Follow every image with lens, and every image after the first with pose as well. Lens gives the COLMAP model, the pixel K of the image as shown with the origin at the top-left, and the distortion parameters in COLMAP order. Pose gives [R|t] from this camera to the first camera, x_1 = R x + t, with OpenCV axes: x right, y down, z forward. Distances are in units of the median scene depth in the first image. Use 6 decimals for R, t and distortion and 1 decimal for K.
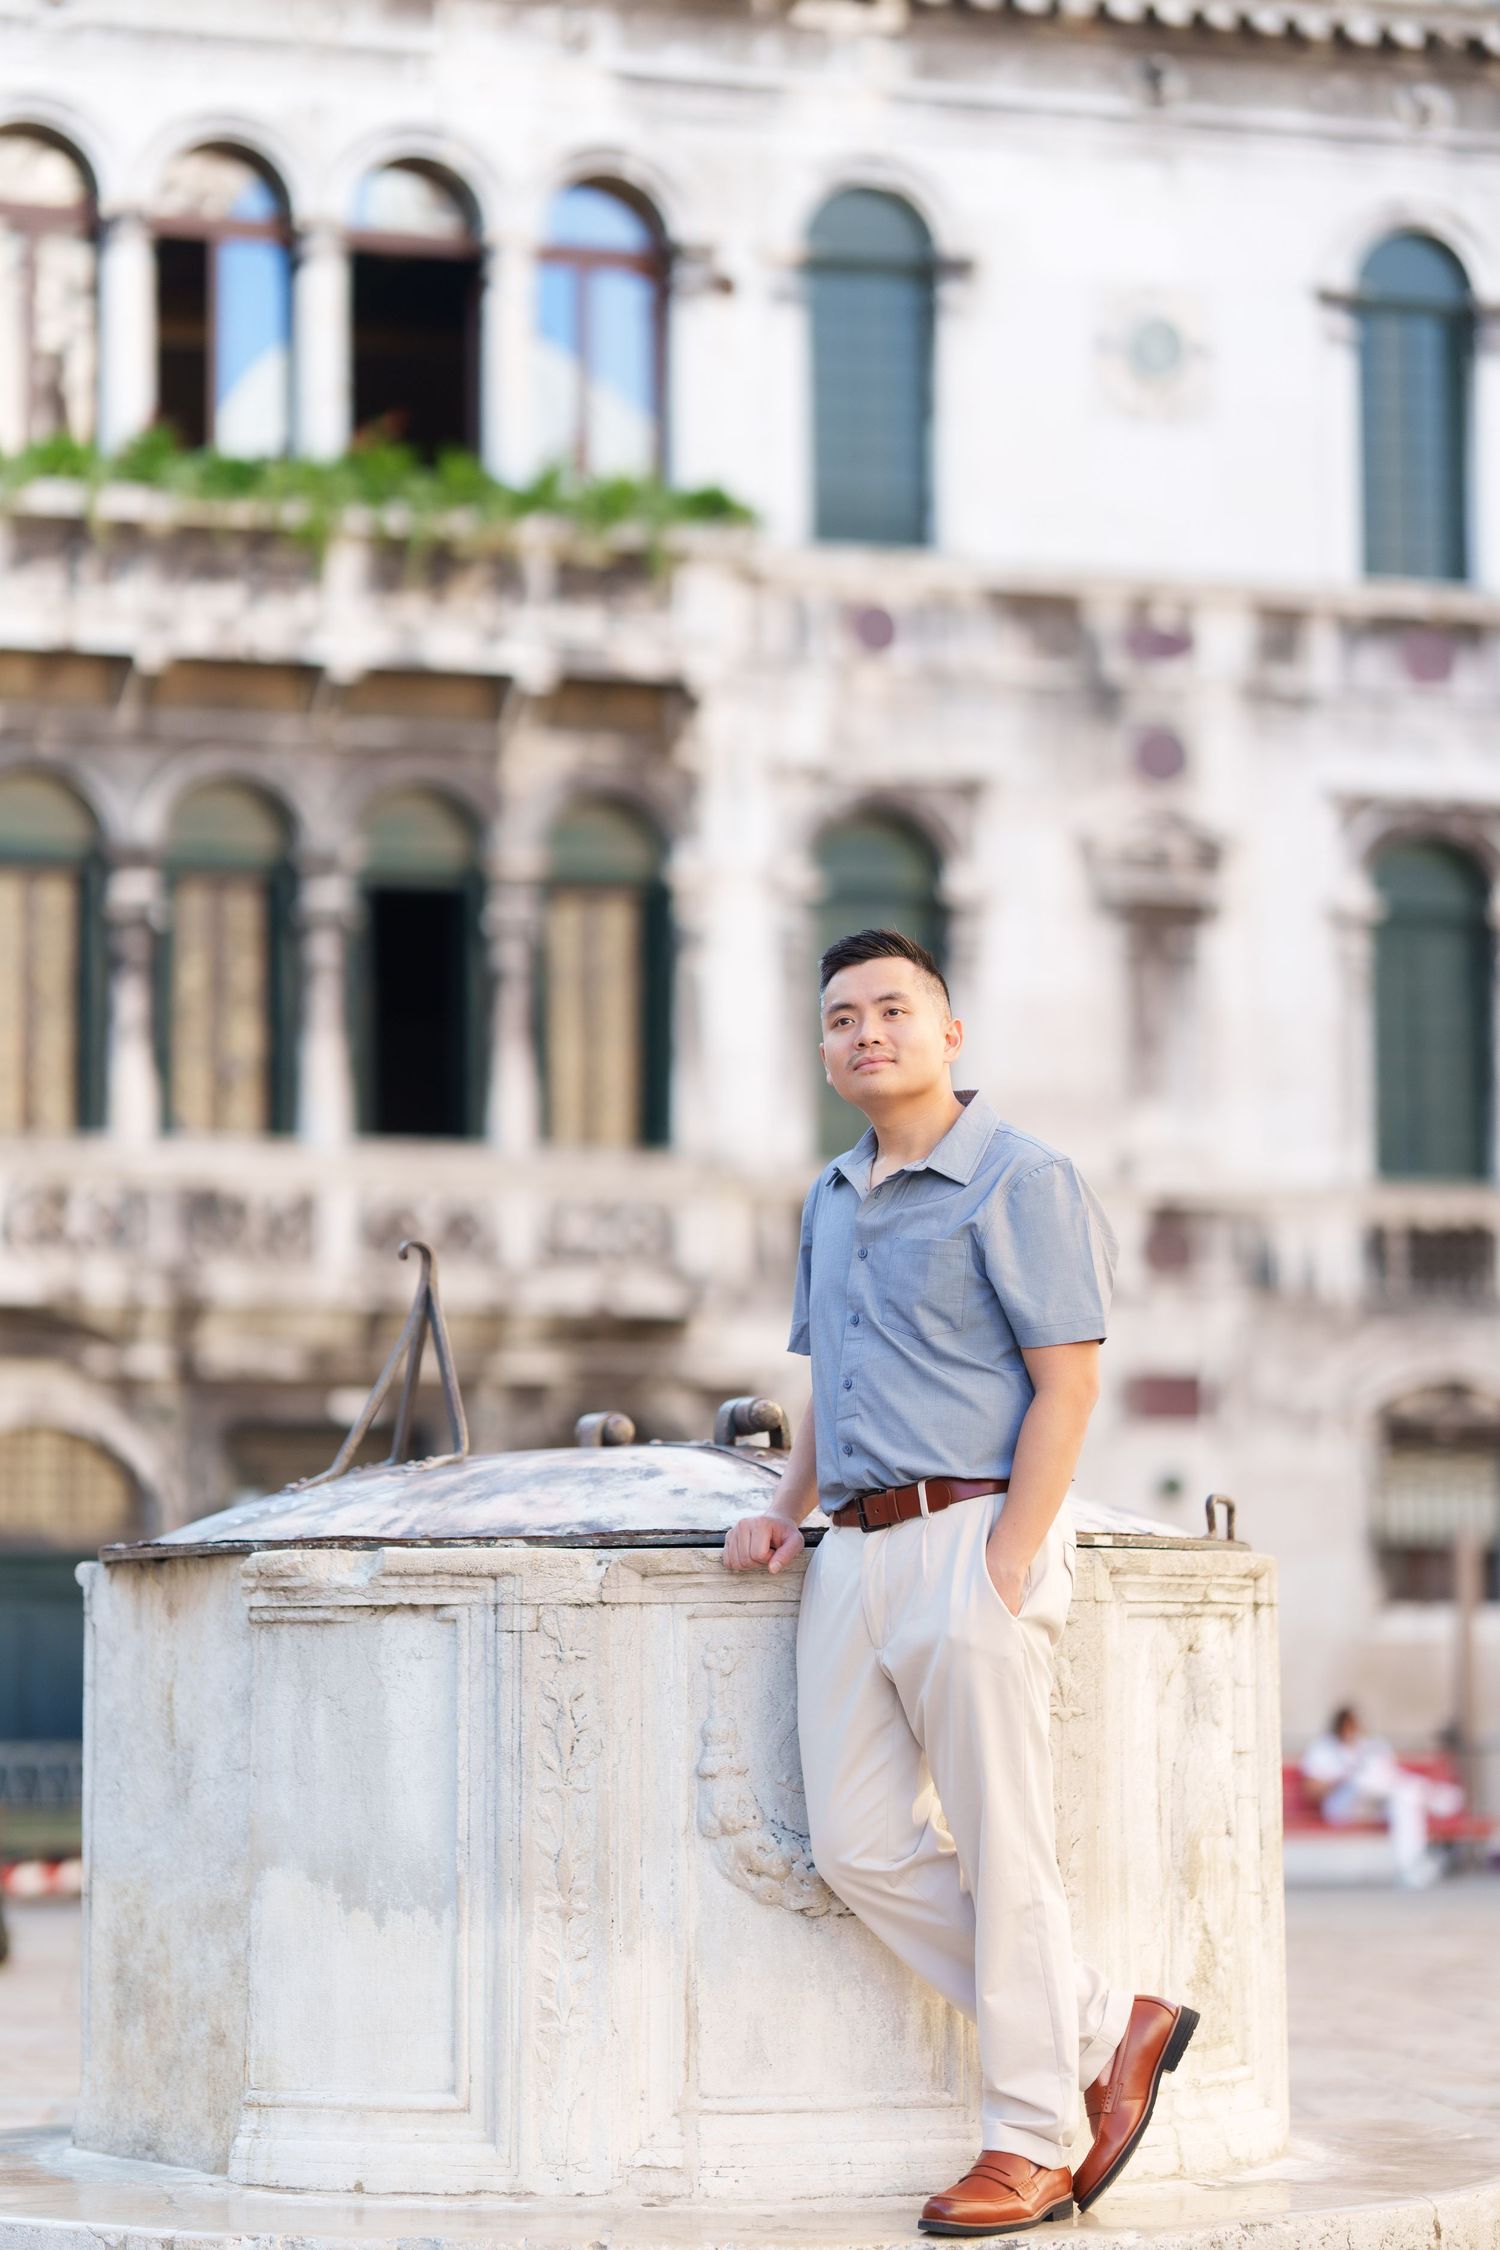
lens RADIAL K [[5590.2, 0, 751.6], [0, 5590.2, 1126.6], [0, 0, 1]] dist [-0.010881, 0.487764]
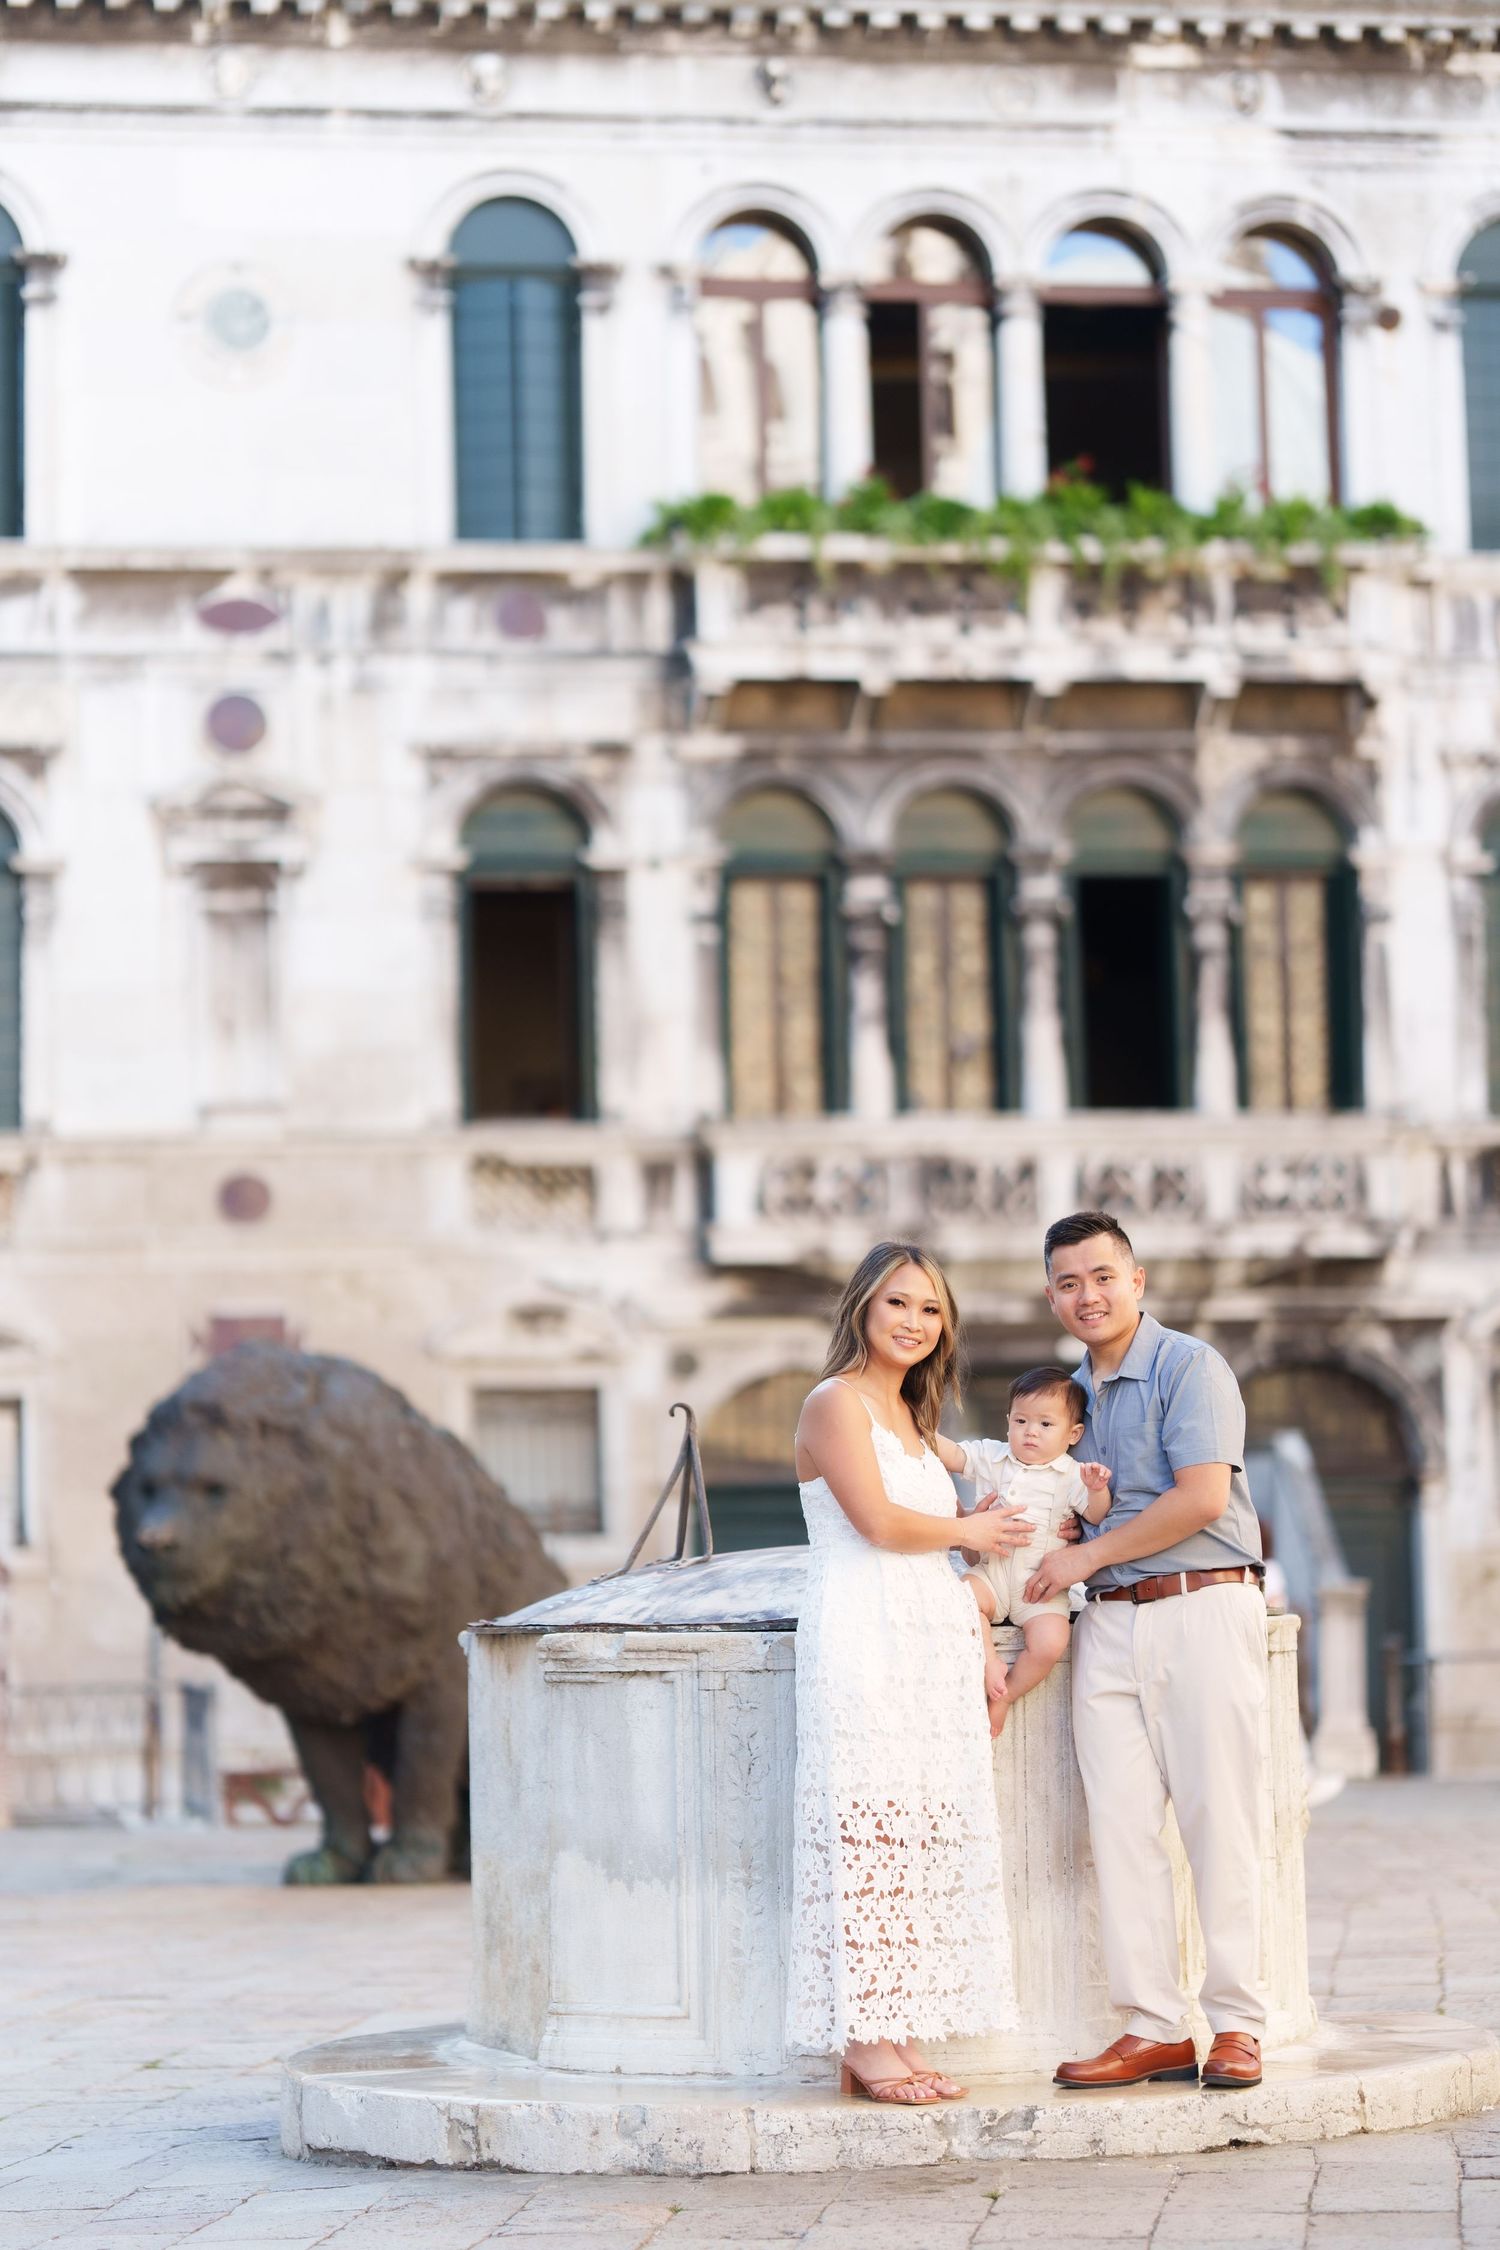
lens RADIAL K [[5338.1, 0, 773.2], [0, 5338.1, 1128.5], [0, 0, 1]] dist [-0.019451, 0.348362]
pose [[0.988142, -0.029389, -0.150704, 0.173496], [0.032157, 0.999355, 0.015962, -0.071804], [0.150138, -0.020619, 0.988450, -0.342272]]
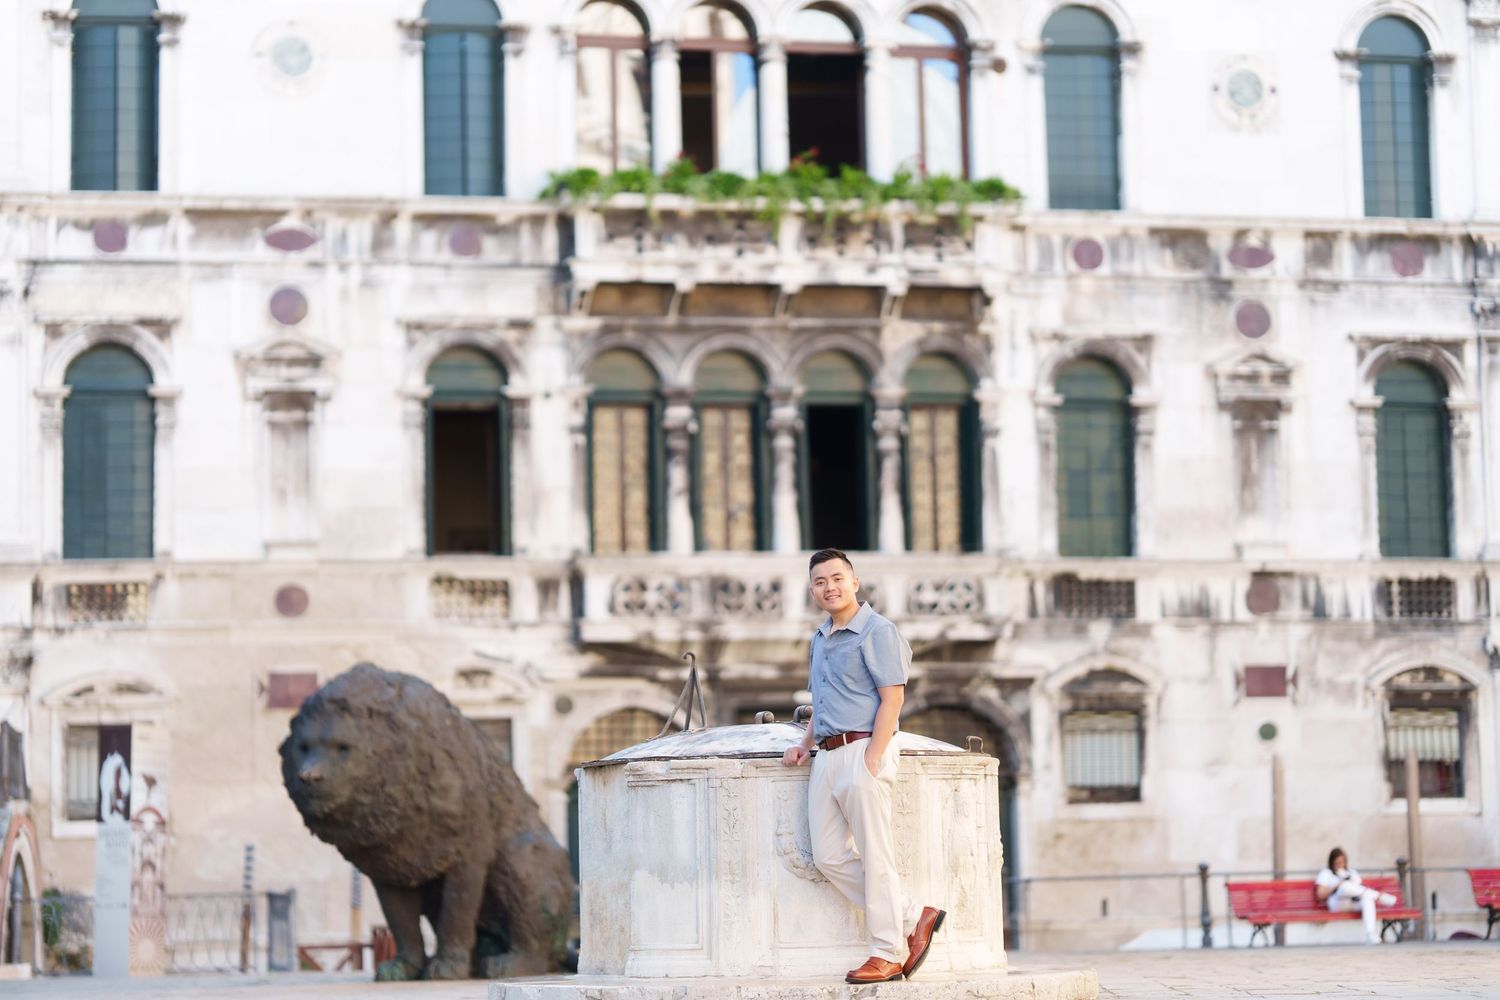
lens RADIAL K [[3543.2, 0, 792.4], [0, 3543.2, 478.8], [0, 0, 1]] dist [-0.044443, 0.609926]
pose [[0.995725, -0.026382, -0.088519, 0.156180], [0.025568, 0.999620, -0.010312, -0.048525], [0.088757, 0.008004, 0.996021, -0.798520]]
